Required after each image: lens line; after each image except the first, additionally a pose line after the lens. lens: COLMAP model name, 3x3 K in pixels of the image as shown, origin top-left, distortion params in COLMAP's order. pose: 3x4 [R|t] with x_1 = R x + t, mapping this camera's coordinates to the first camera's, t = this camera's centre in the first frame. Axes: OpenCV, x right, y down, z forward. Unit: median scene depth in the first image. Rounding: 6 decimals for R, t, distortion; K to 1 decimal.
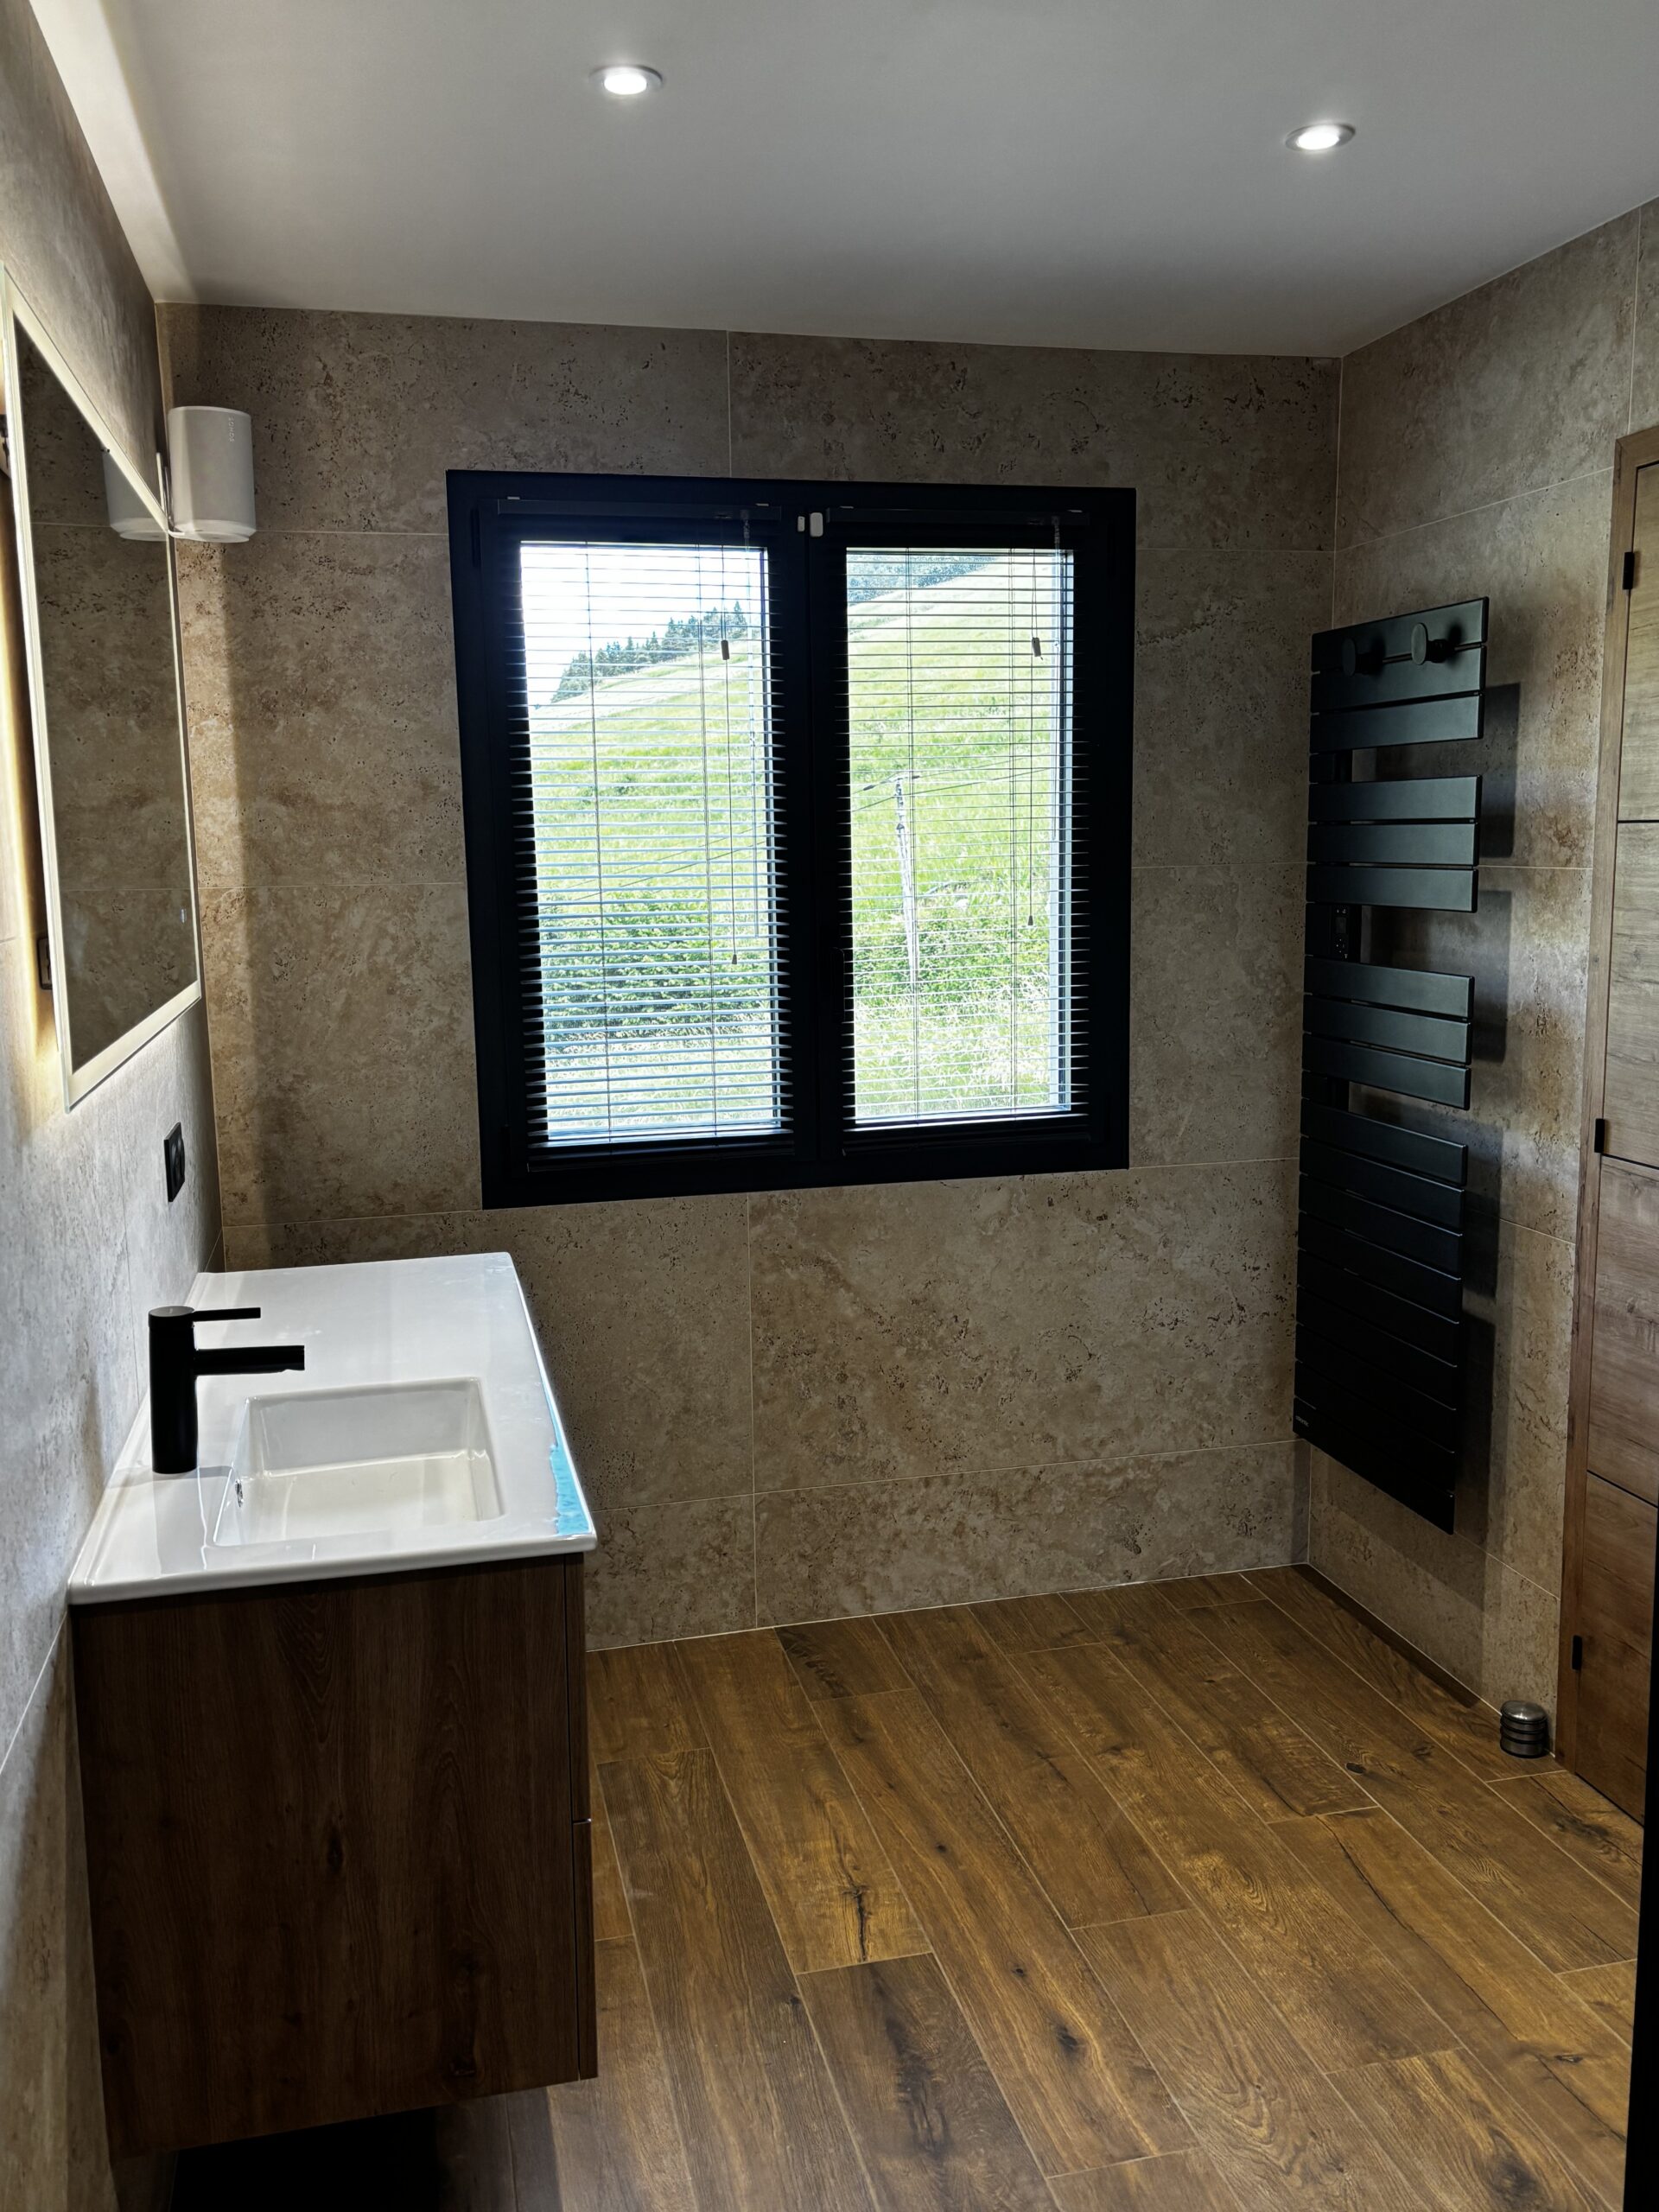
lens RADIAL K [[1820.3, 0, 829.5], [0, 1820.3, 1106.0], [0, 0, 1]] dist [0.003090, -0.001488]
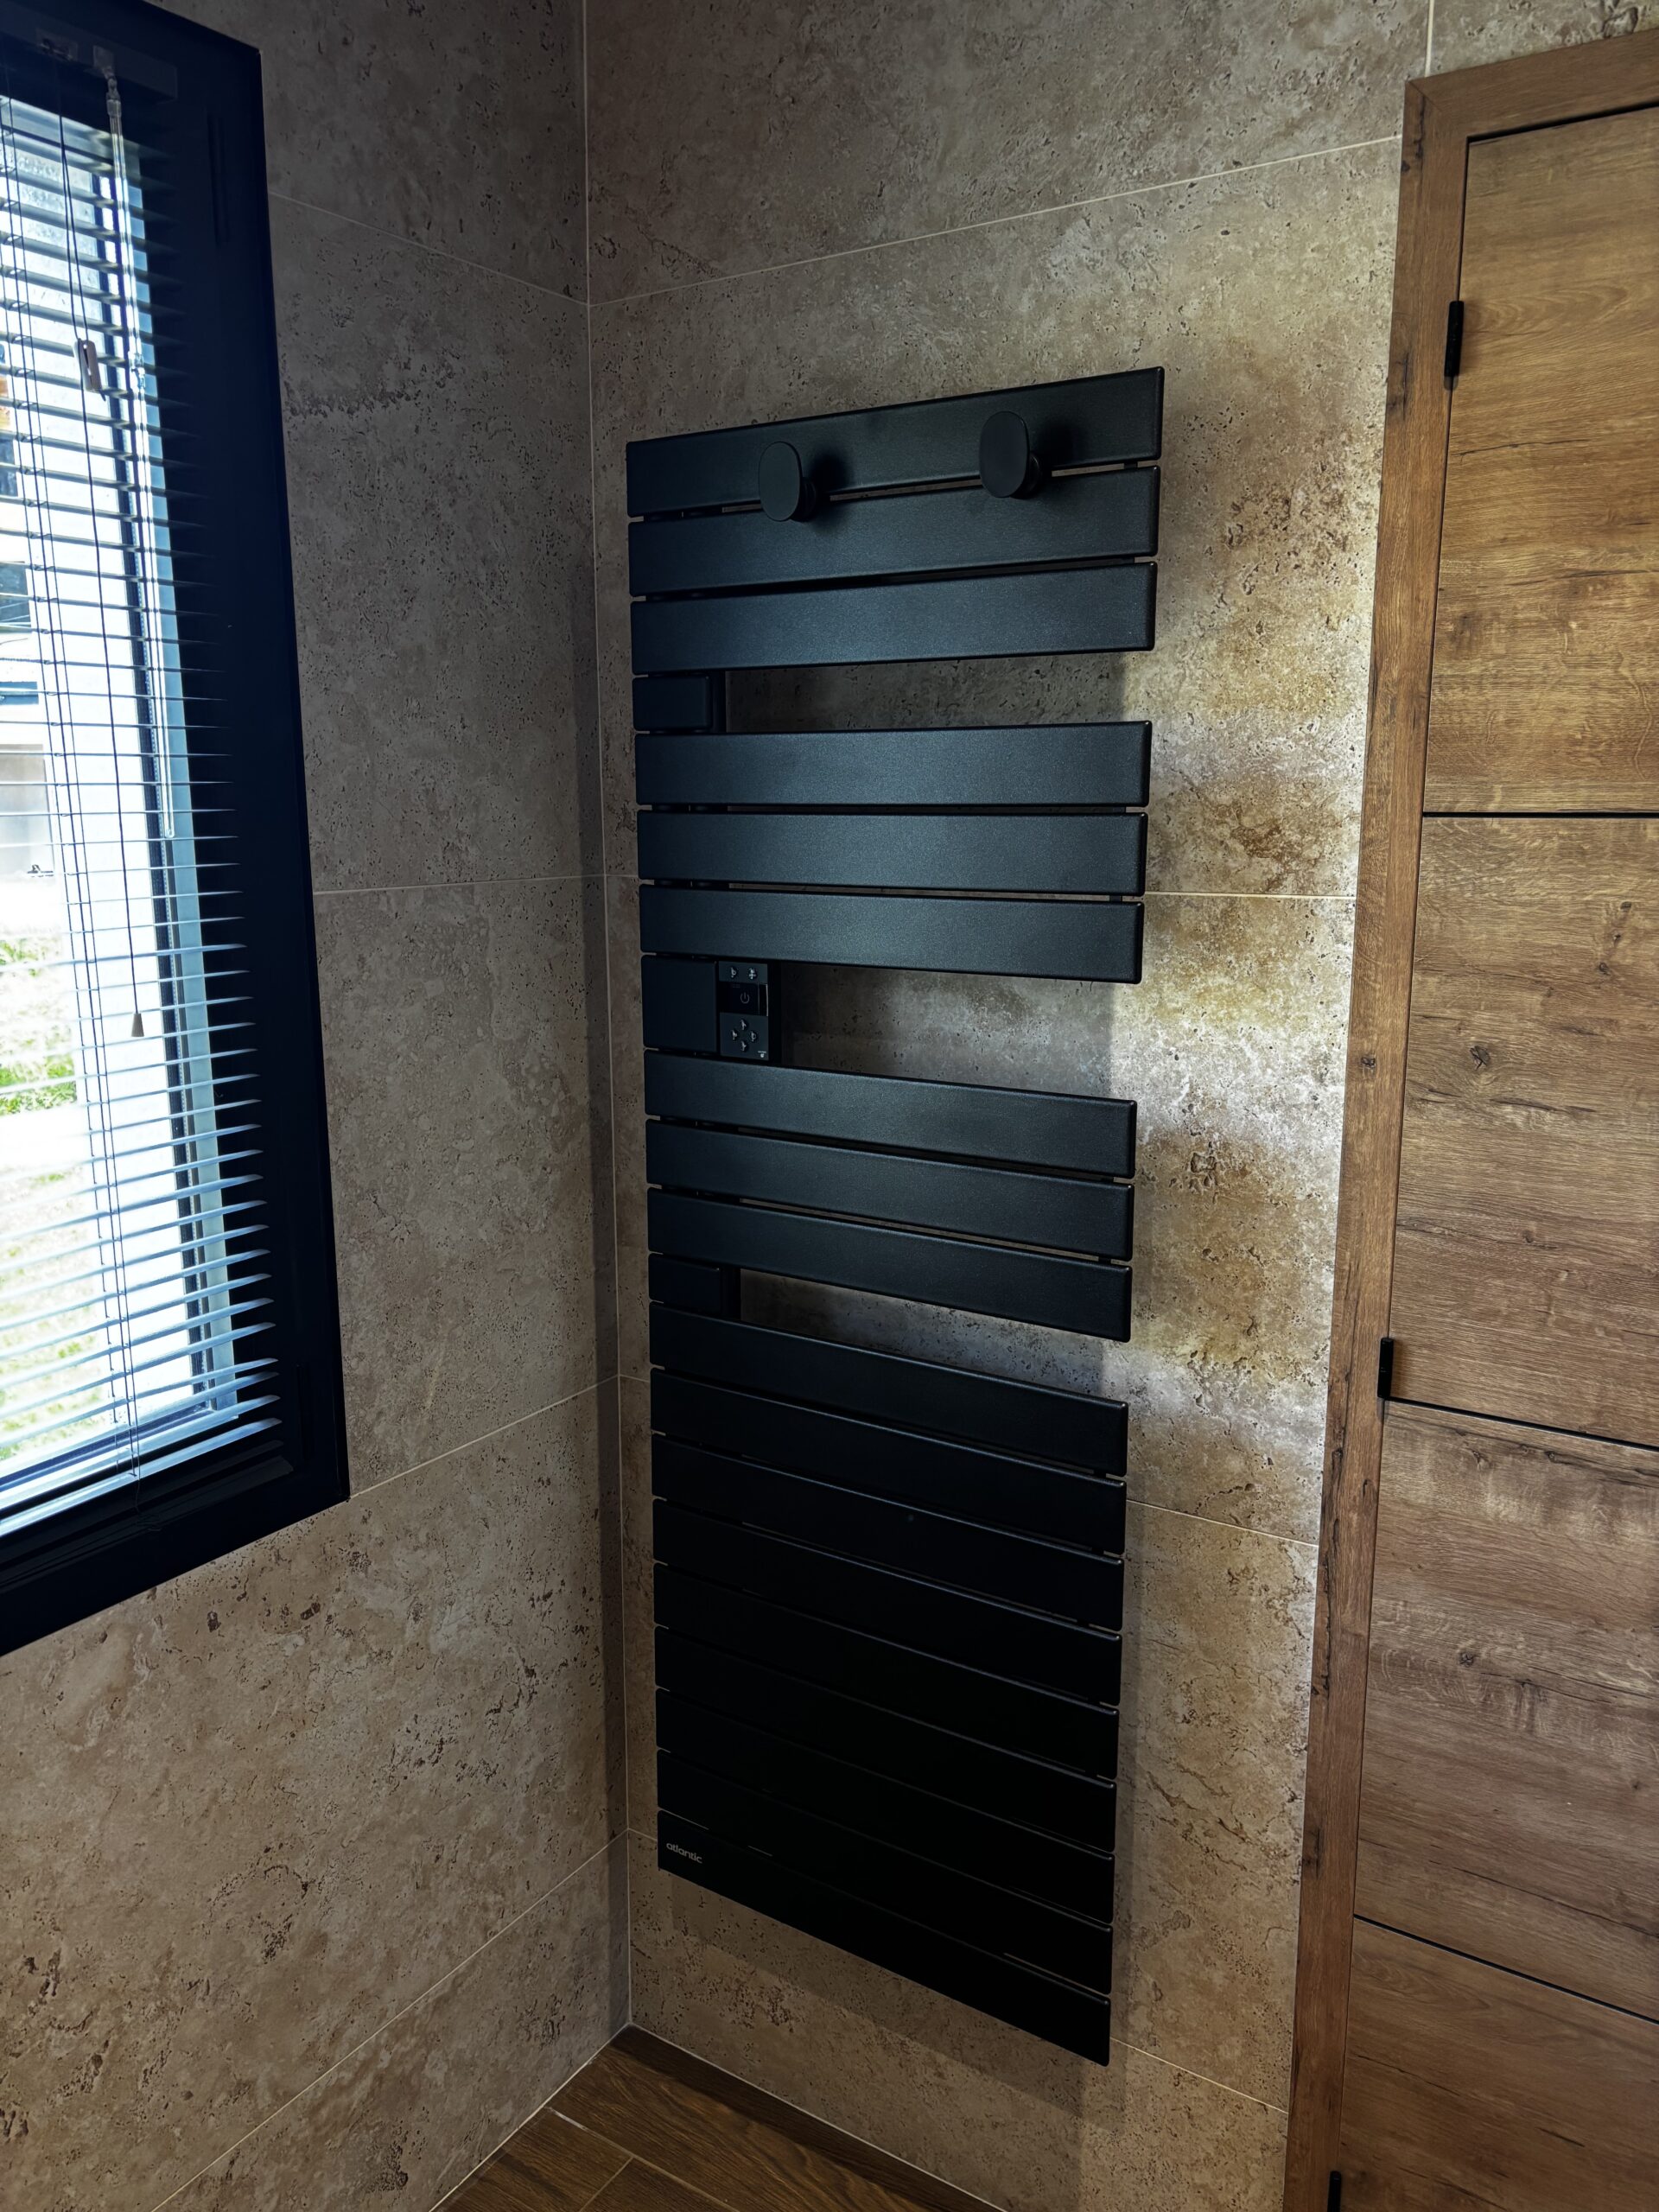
lens RADIAL K [[1662.3, 0, 821.6], [0, 1662.3, 1110.5], [0, 0, 1]] dist [0.058097, -0.065634]
pose [[0.726379, -0.113084, 0.677928, -0.046013], [0.091121, 0.993509, 0.068092, -0.103703], [-0.681227, 0.012313, 0.731968, 0.661539]]
